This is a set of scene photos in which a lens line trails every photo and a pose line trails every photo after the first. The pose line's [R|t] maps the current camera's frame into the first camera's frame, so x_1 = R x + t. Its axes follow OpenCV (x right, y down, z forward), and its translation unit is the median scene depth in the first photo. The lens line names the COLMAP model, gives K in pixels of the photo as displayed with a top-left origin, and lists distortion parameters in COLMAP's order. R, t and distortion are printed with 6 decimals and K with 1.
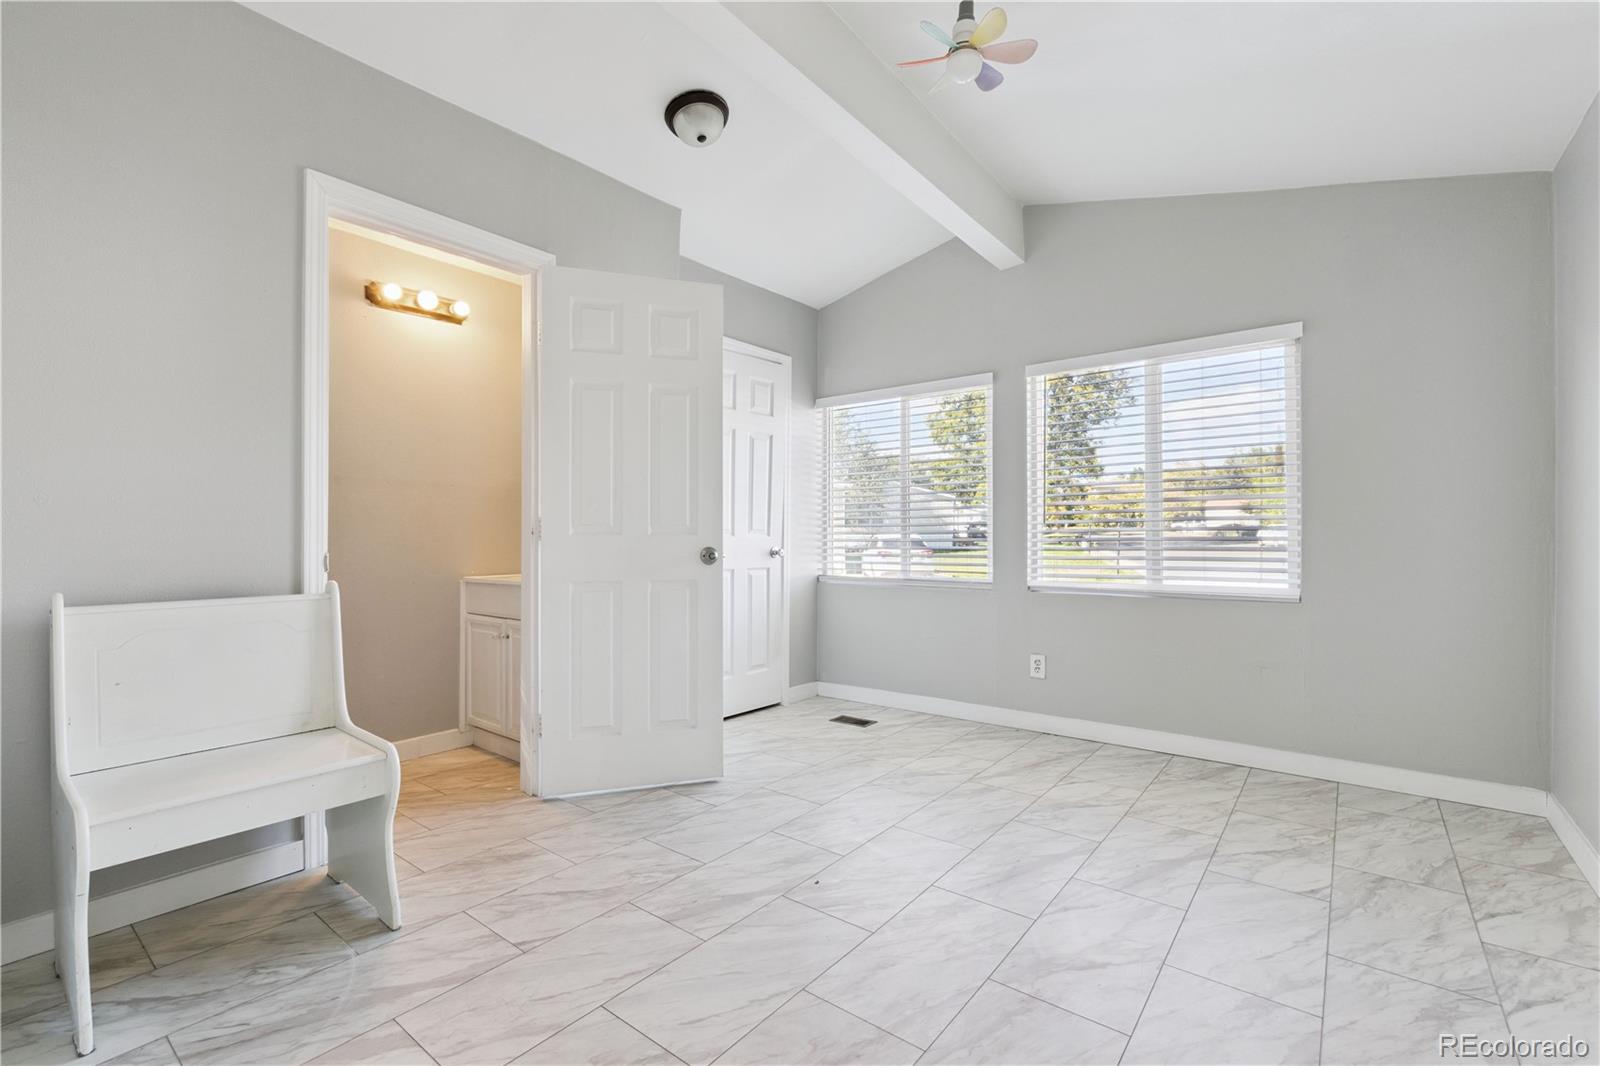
lens RADIAL K [[705.1, 0, 799.1], [0, 705.1, 536.9], [0, 0, 1]] dist [0.000895, -0.000157]
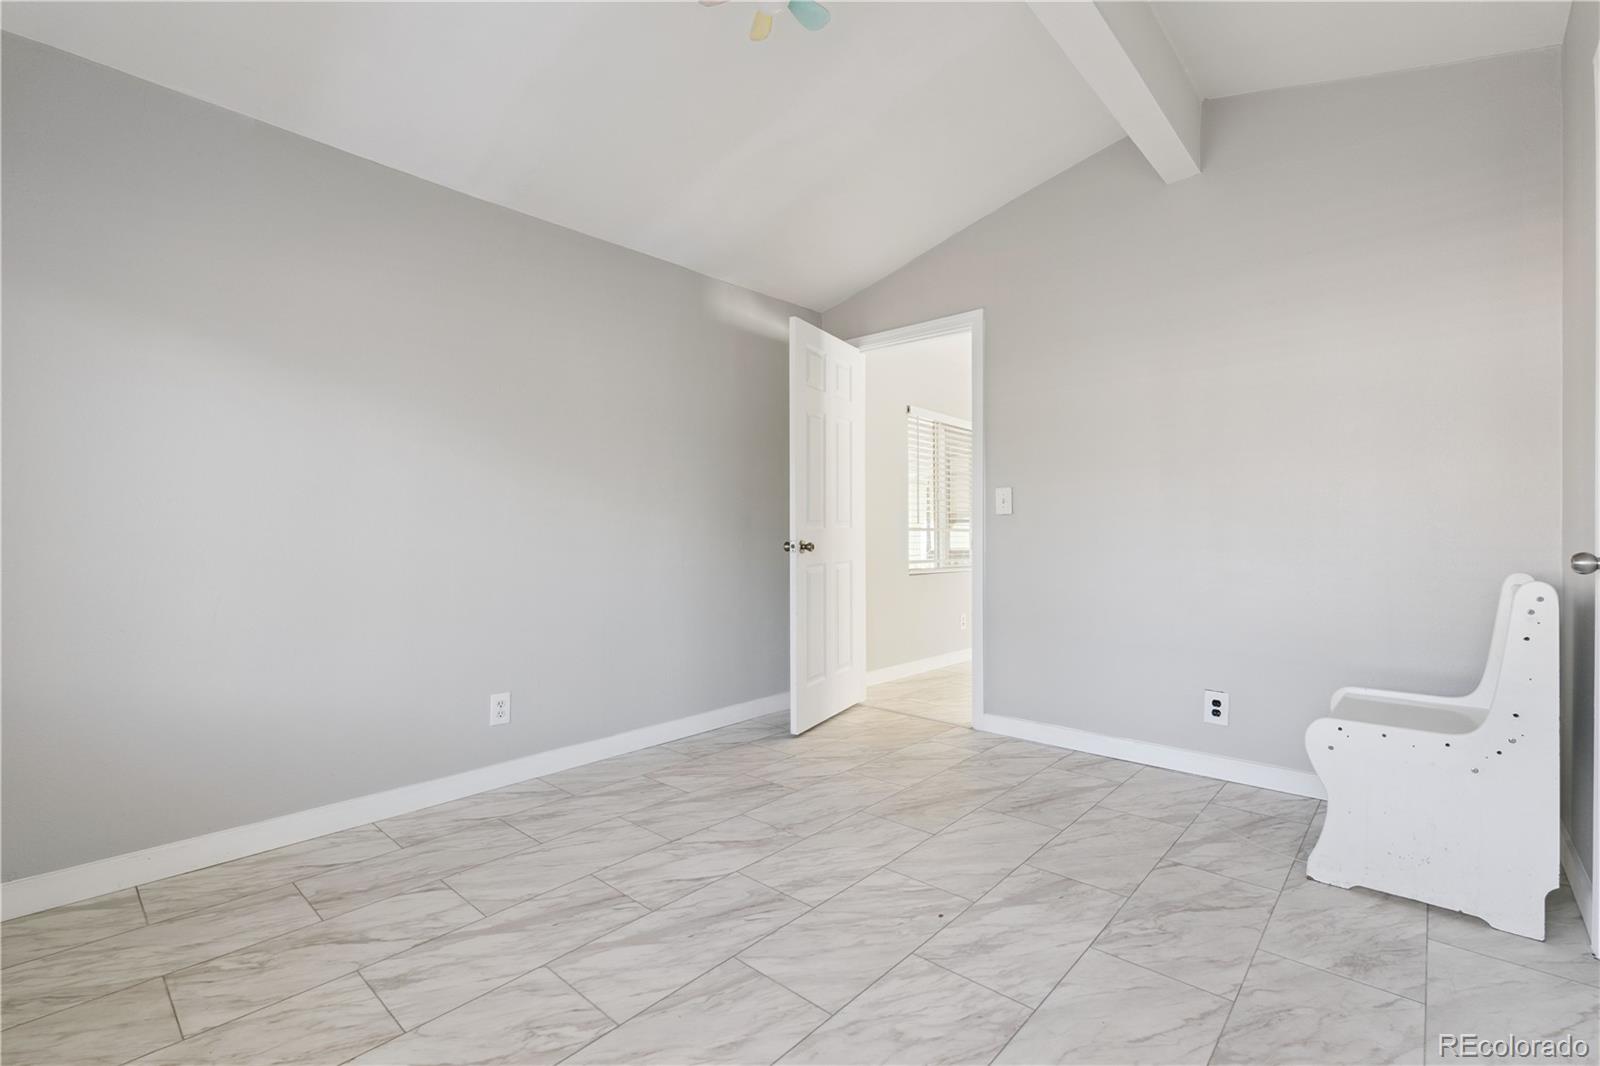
lens RADIAL K [[705.1, 0, 800.3], [0, 705.1, 534.3], [0, 0, 1]] dist [0.000895, -0.000157]
pose [[-0.997947, 0.000431, 0.064038, 0.146079], [0.000483, 1.000000, 0.000792, 0.005410], [-0.064038, 0.000822, -0.997947, 1.910064]]
